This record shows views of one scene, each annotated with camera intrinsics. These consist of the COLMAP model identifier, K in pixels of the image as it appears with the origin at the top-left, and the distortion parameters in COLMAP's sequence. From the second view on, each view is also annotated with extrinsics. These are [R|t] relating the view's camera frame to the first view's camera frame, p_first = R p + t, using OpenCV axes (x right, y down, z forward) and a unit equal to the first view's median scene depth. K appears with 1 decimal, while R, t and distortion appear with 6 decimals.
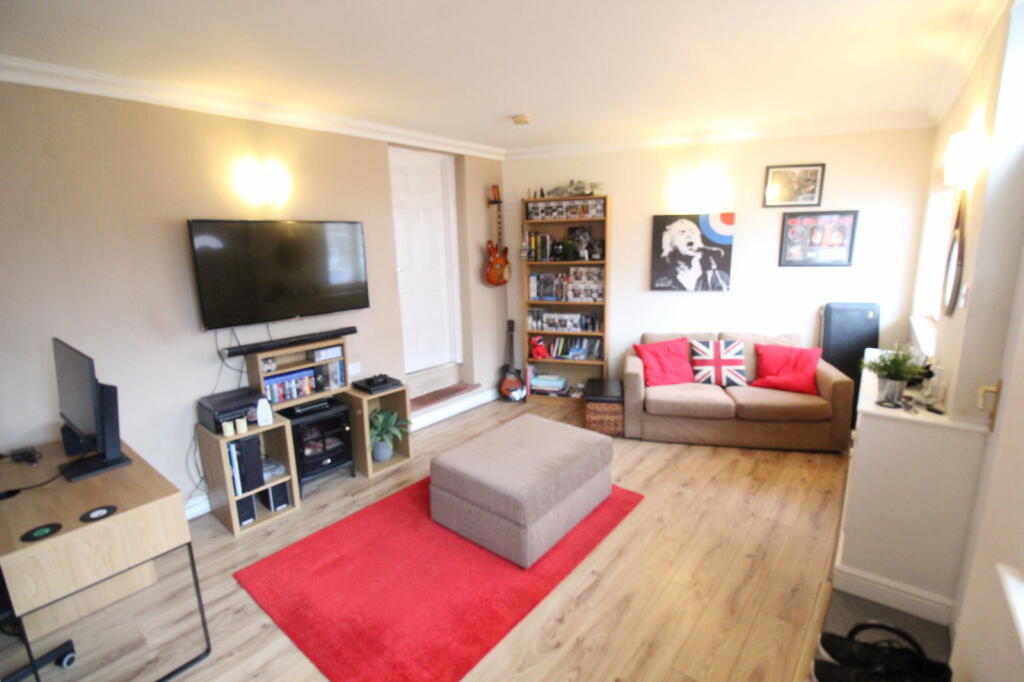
lens RADIAL K [[481.8, 0, 518.2], [0, 481.8, 339.3], [0, 0, 1]] dist [-0.000632, -0.000201]
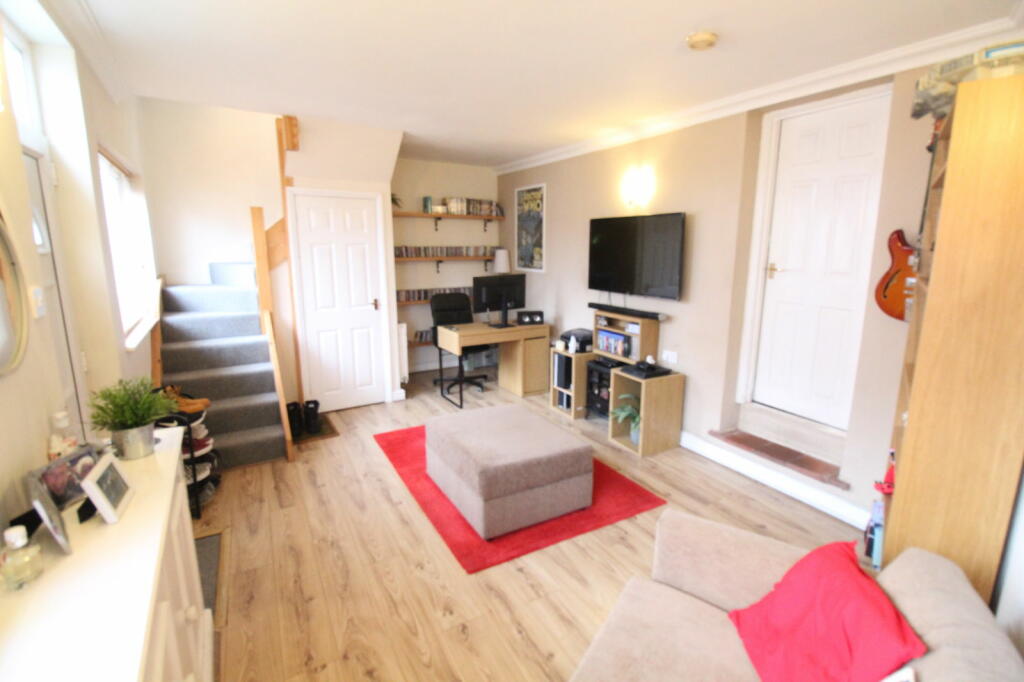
lens RADIAL K [[481.8, 0, 518.2], [0, 481.8, 339.3], [0, 0, 1]] dist [-0.000632, -0.000201]
pose [[-0.373034, 0.194543, -0.907193, 0.870908], [-0.186461, 0.942103, 0.278701, -0.246050], [0.908888, 0.273121, -0.315161, 1.253148]]
